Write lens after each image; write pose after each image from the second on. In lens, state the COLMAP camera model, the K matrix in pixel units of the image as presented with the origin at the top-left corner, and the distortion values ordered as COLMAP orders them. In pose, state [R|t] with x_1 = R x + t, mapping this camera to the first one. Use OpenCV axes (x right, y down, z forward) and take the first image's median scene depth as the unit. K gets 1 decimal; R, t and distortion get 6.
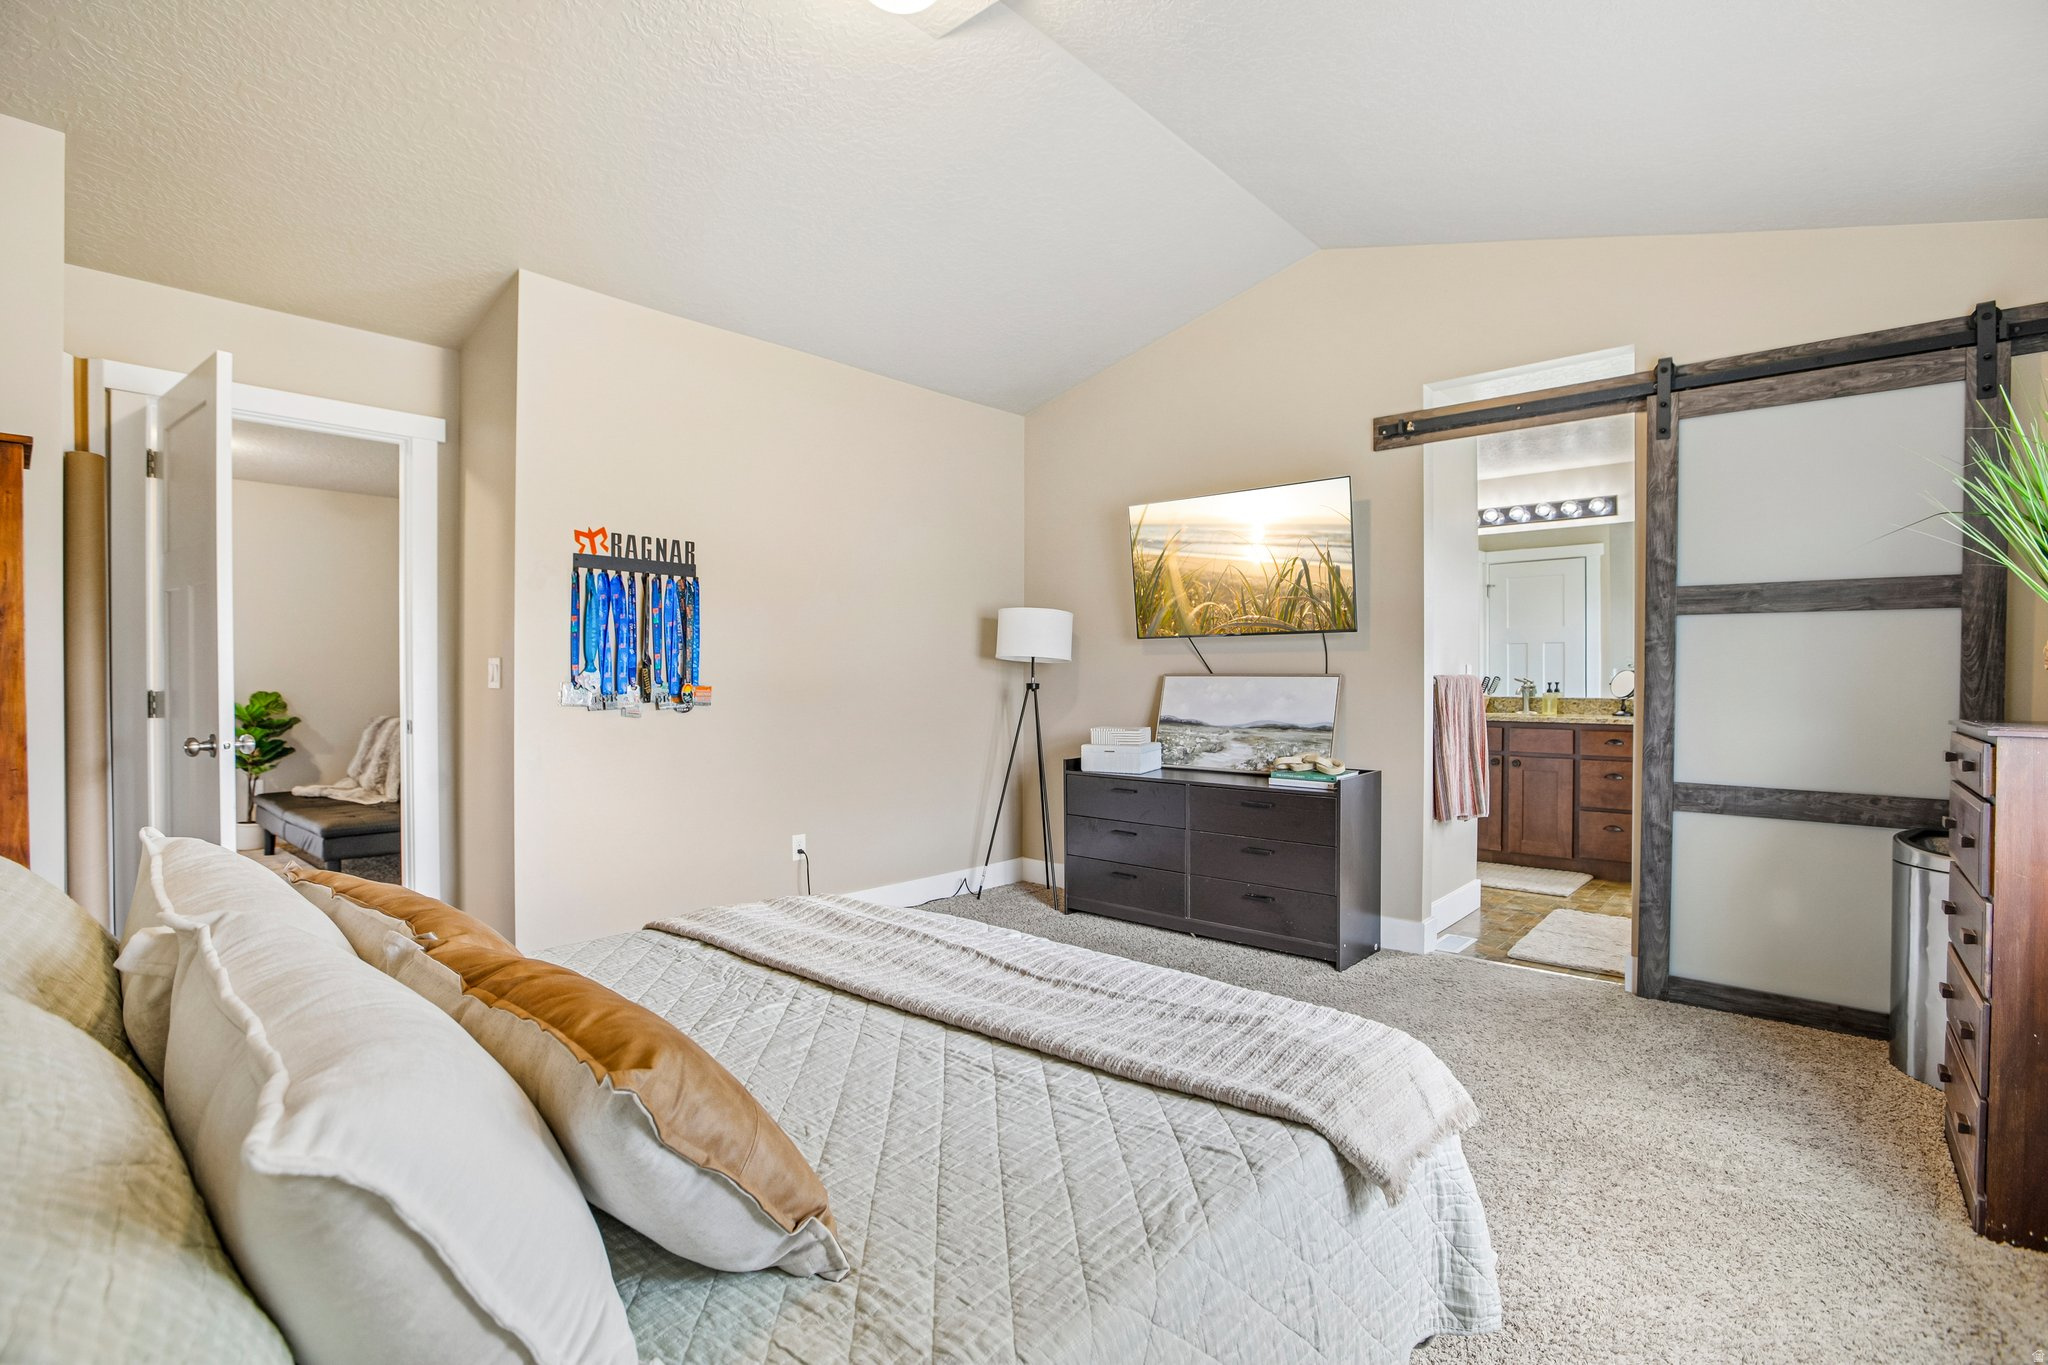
lens RADIAL K [[975.6, 0, 1024.0], [0, 975.6, 682.5], [0, 0, 1]] dist [-0.052825, 0.028742]
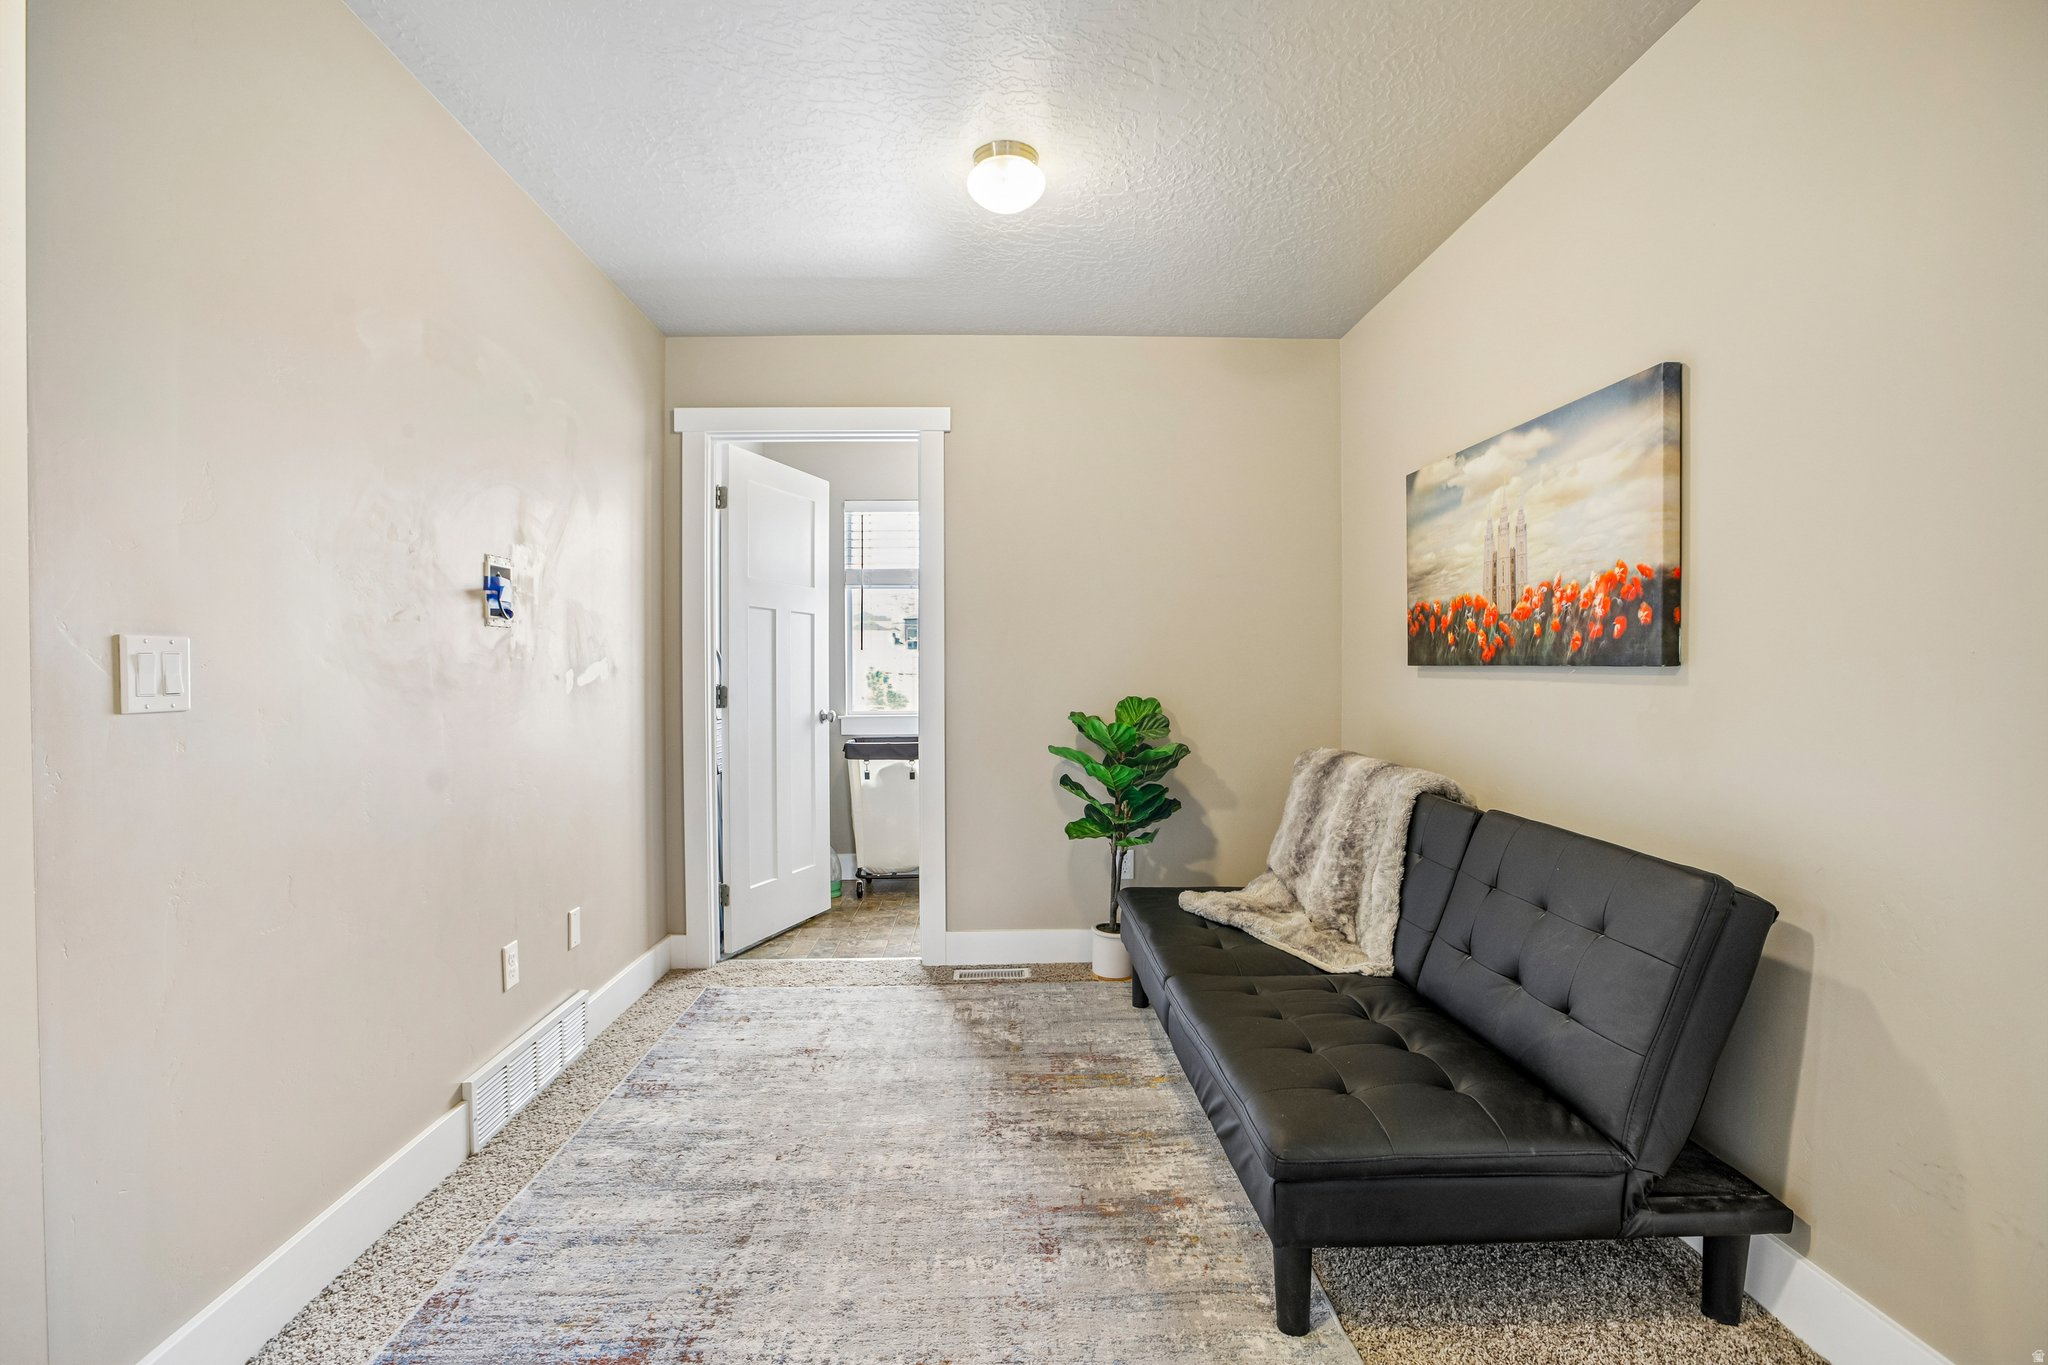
lens RADIAL K [[975.6, 0, 1024.0], [0, 975.6, 682.5], [0, 0, 1]] dist [-0.052825, 0.028742]
pose [[0.701352, 0.010581, -0.712736, -0.436916], [-0.005420, 0.999940, 0.009510, -0.003935], [0.712794, -0.002807, 0.701368, 0.554116]]
